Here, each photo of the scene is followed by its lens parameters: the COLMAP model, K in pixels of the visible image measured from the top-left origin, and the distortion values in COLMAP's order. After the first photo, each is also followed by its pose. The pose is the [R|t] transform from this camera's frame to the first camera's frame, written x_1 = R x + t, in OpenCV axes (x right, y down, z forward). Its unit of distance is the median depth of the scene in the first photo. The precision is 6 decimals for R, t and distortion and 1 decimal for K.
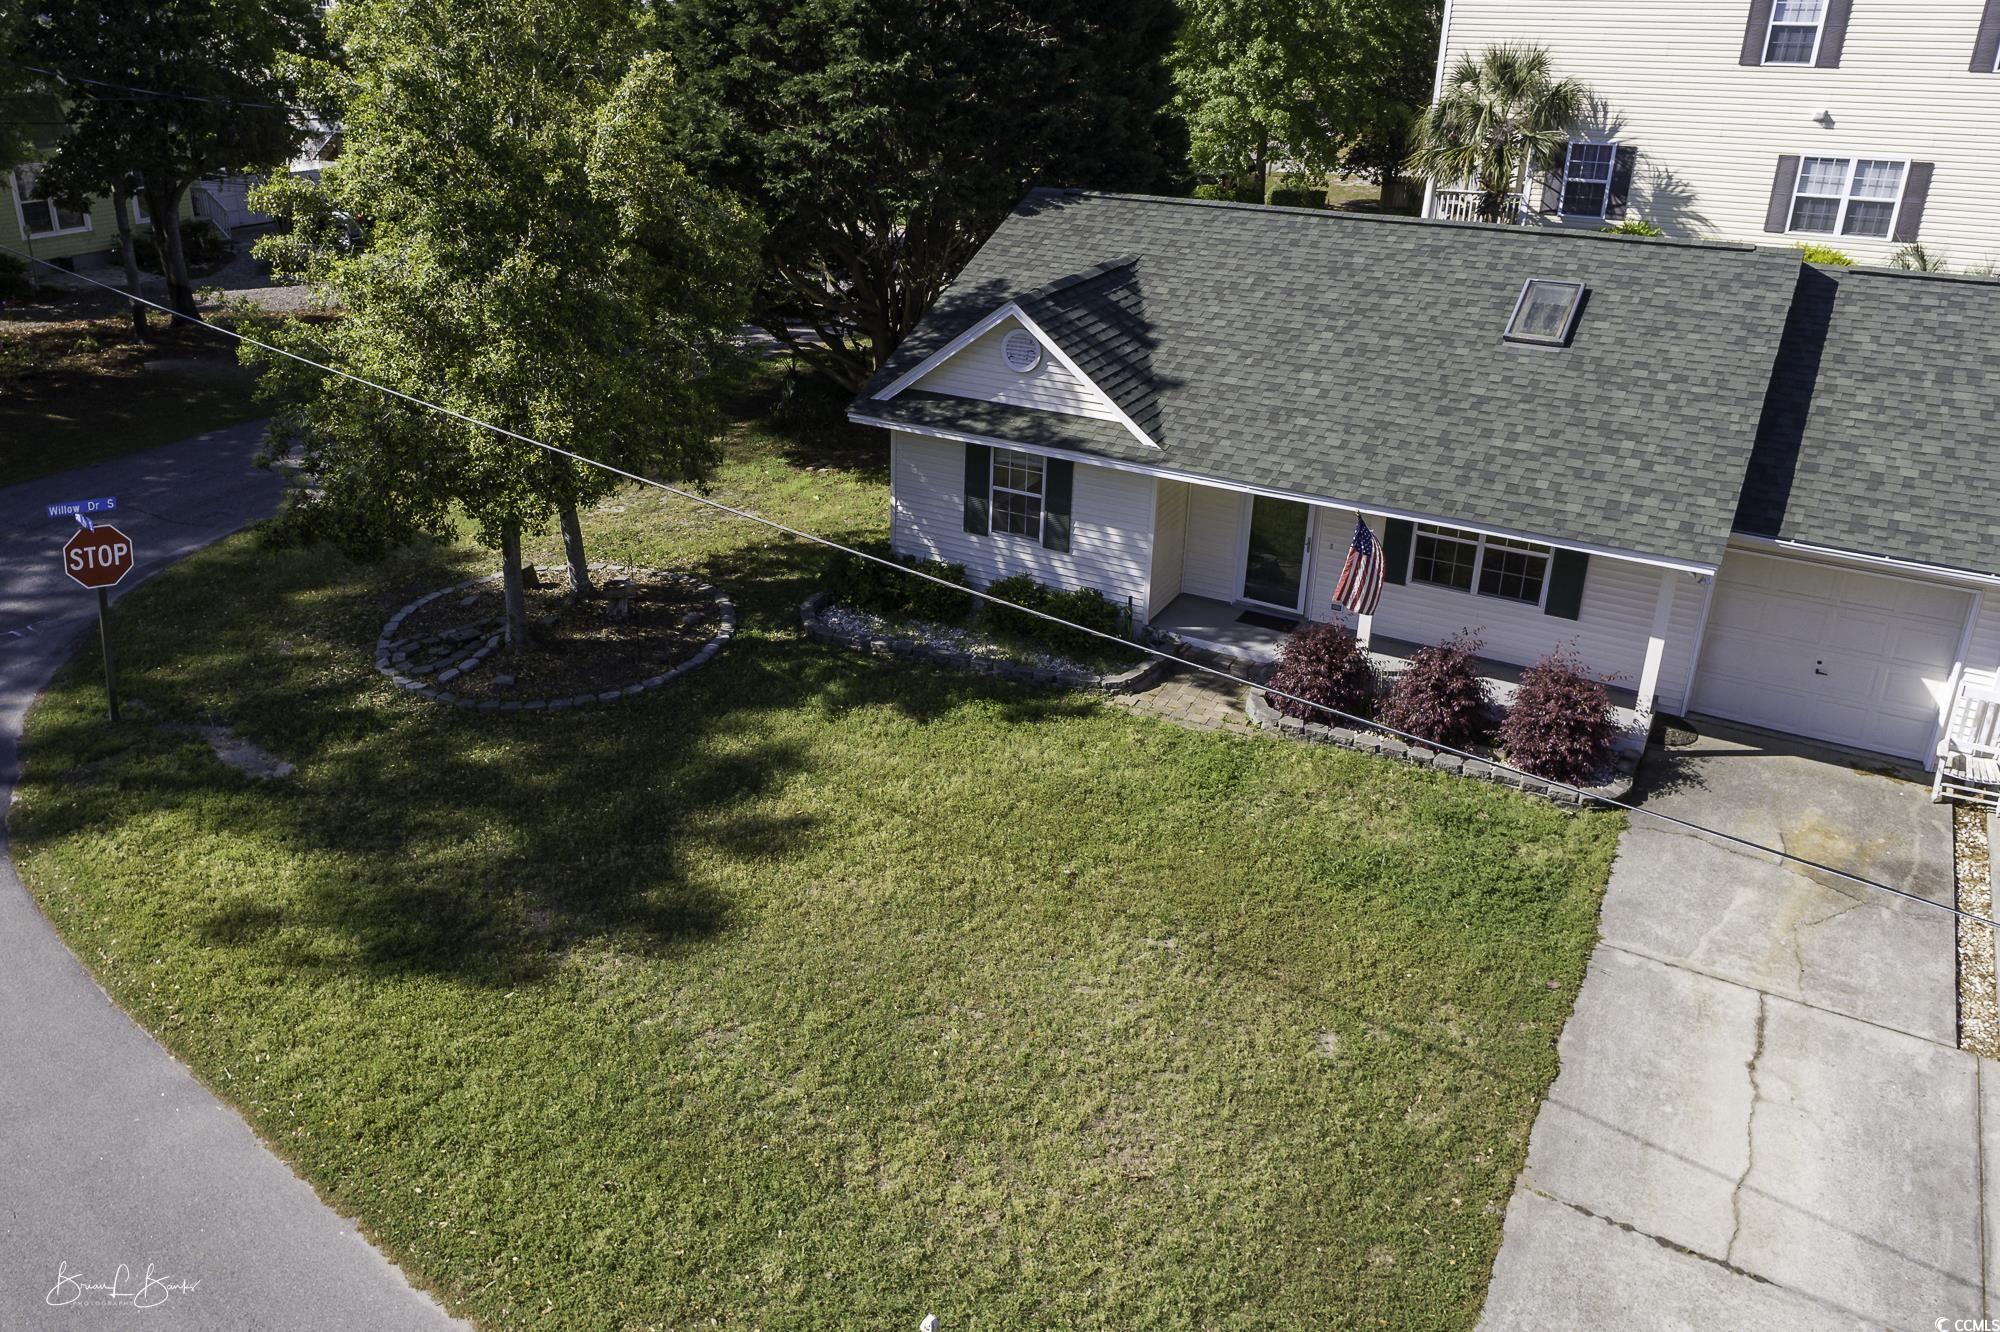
lens RADIAL K [[1446.6, 0, 1000.0], [0, 1446.6, 666.0], [0, 0, 1]] dist [0.003549, 0.000157]
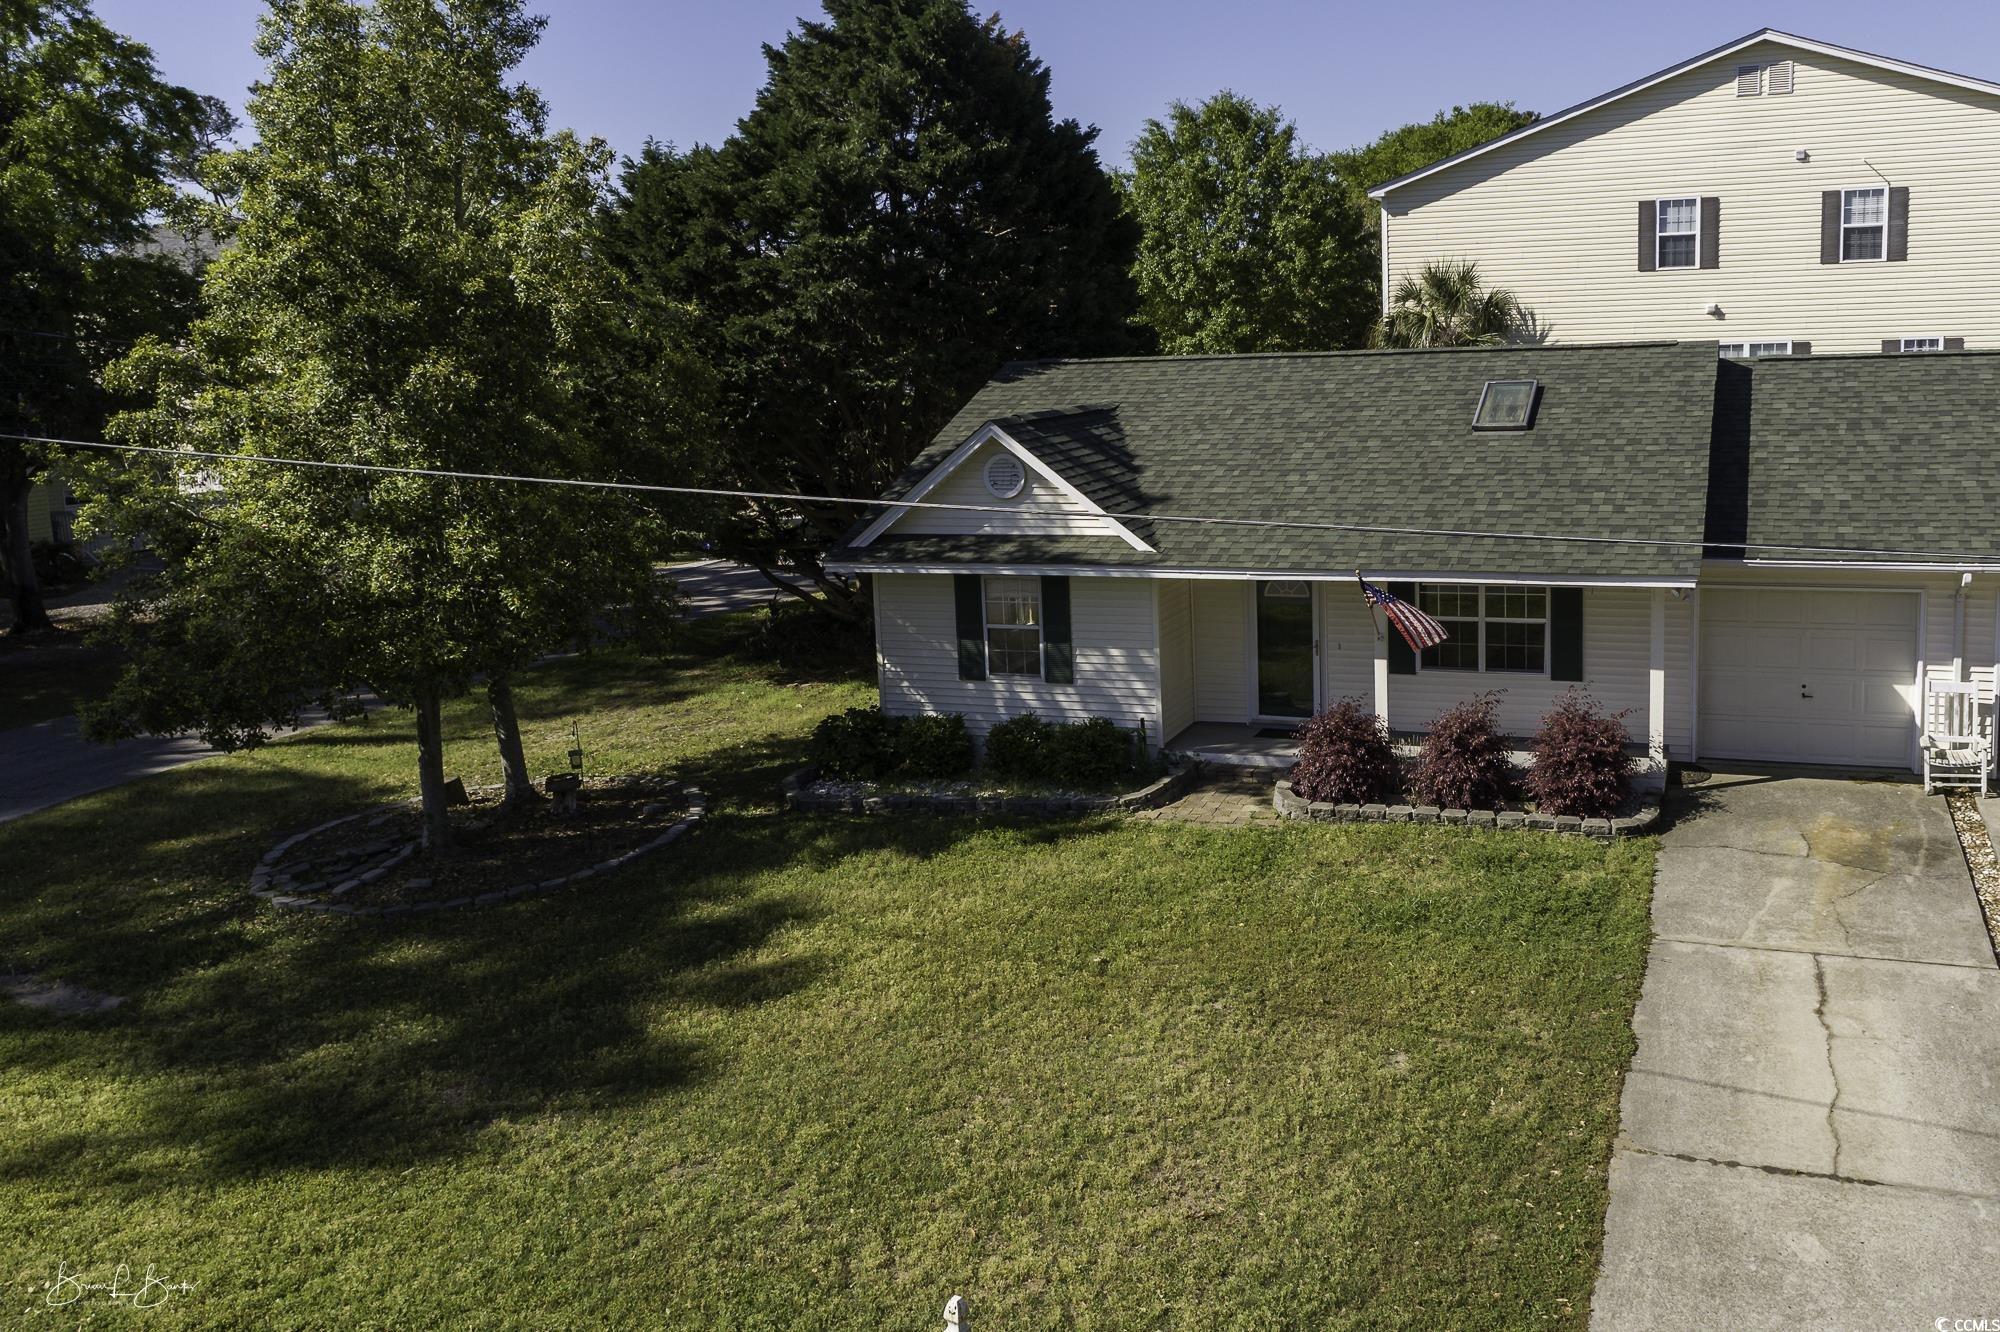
lens RADIAL K [[1460.9, 0, 1327.7], [0, 1460.9, 665.7], [0, 0, 1]] dist [-0.014486, 0.014796]
pose [[0.972701, -0.080567, 0.217628, 0.002707], [0.127438, 0.969188, -0.210795, 0.166943], [-0.193939, 0.232775, 0.952997, 0.059971]]
